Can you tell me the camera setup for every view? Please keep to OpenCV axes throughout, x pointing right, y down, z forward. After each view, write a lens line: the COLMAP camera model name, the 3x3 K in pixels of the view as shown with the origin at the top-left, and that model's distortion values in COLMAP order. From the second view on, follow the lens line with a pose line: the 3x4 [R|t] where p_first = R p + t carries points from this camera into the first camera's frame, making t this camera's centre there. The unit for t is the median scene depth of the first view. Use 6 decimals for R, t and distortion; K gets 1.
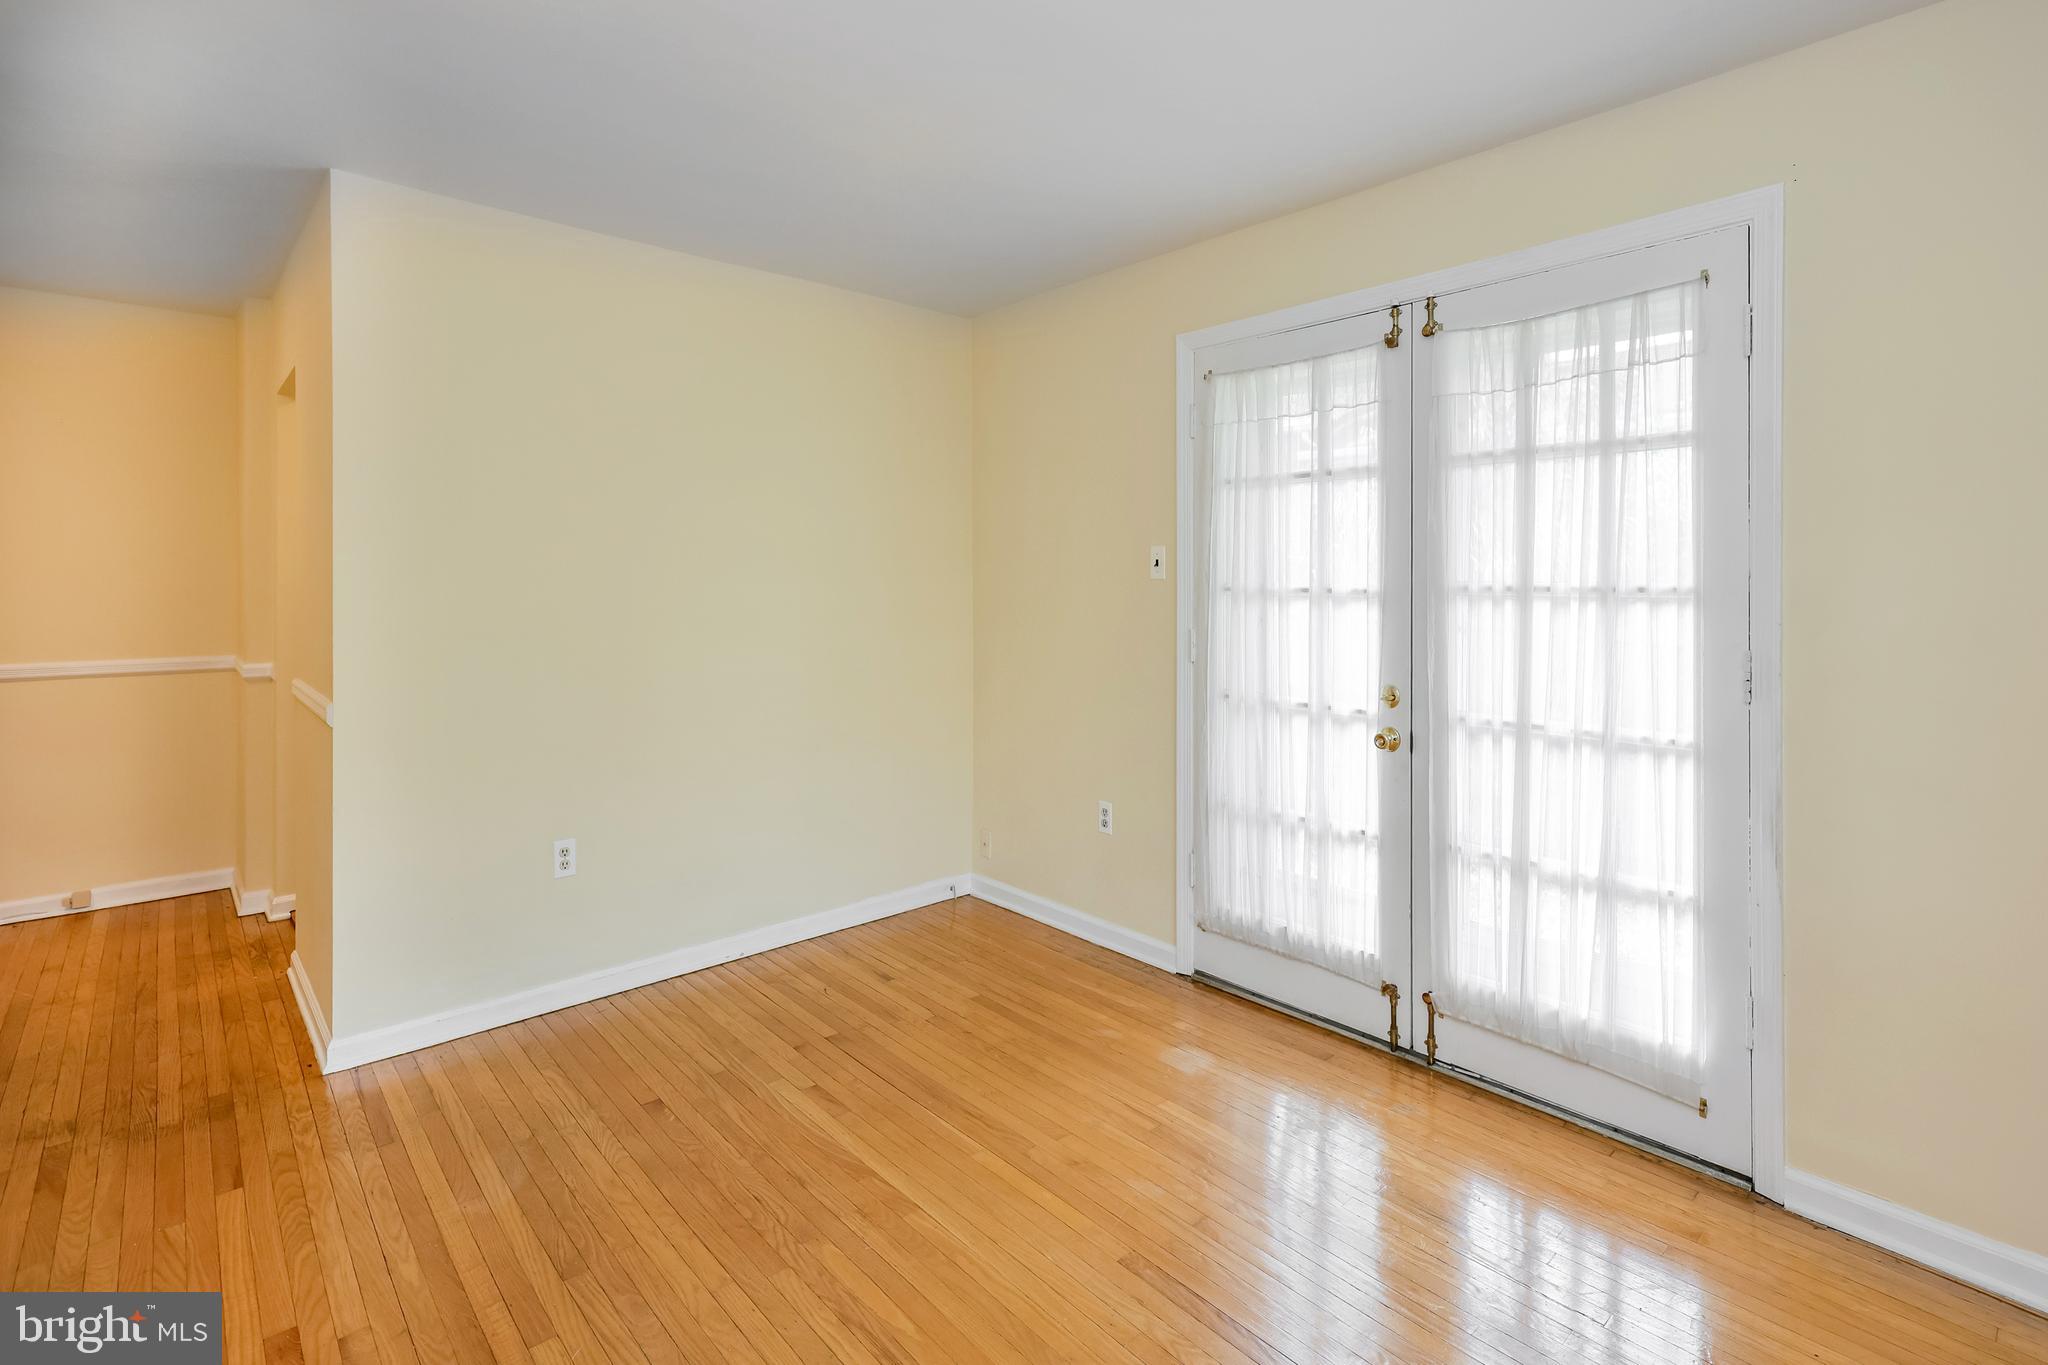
lens RADIAL K [[983.9, 0, 992.1], [0, 983.9, 582.1], [0, 0, 1]] dist [0.022425, 0.001011]
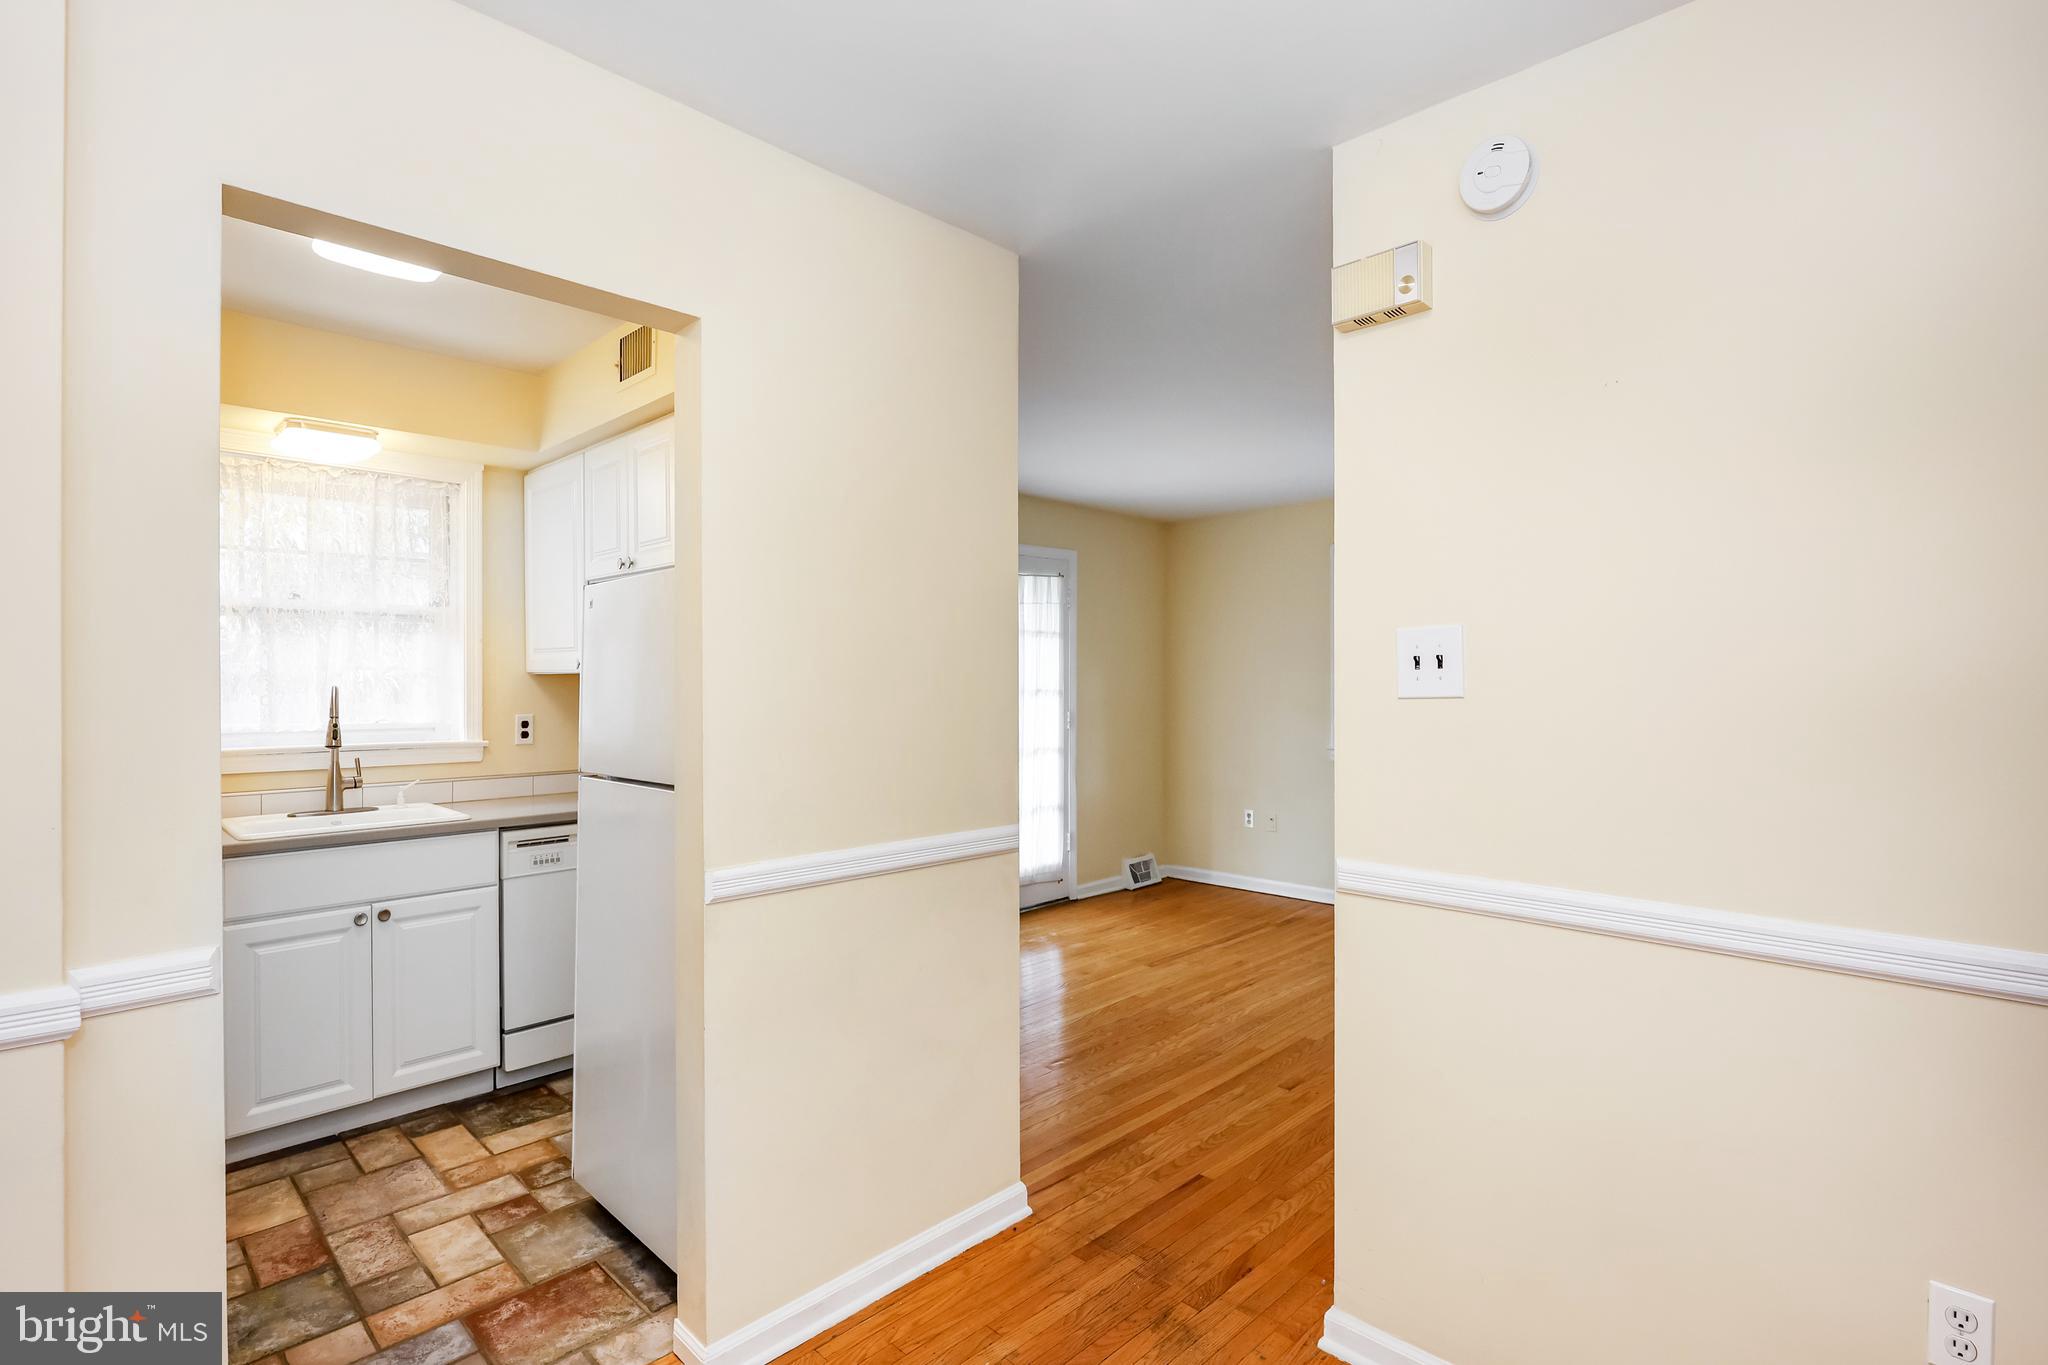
lens RADIAL K [[955.4, 0, 1061.0], [0, 955.4, 684.0], [0, 0, 1]] dist [0.003554, 0.000054]
pose [[-0.116097, -0.001358, 0.993237, -2.500629], [0.000191, 0.999999, 0.001390, -0.017408], [-0.993238, 0.000351, -0.116097, 1.713410]]
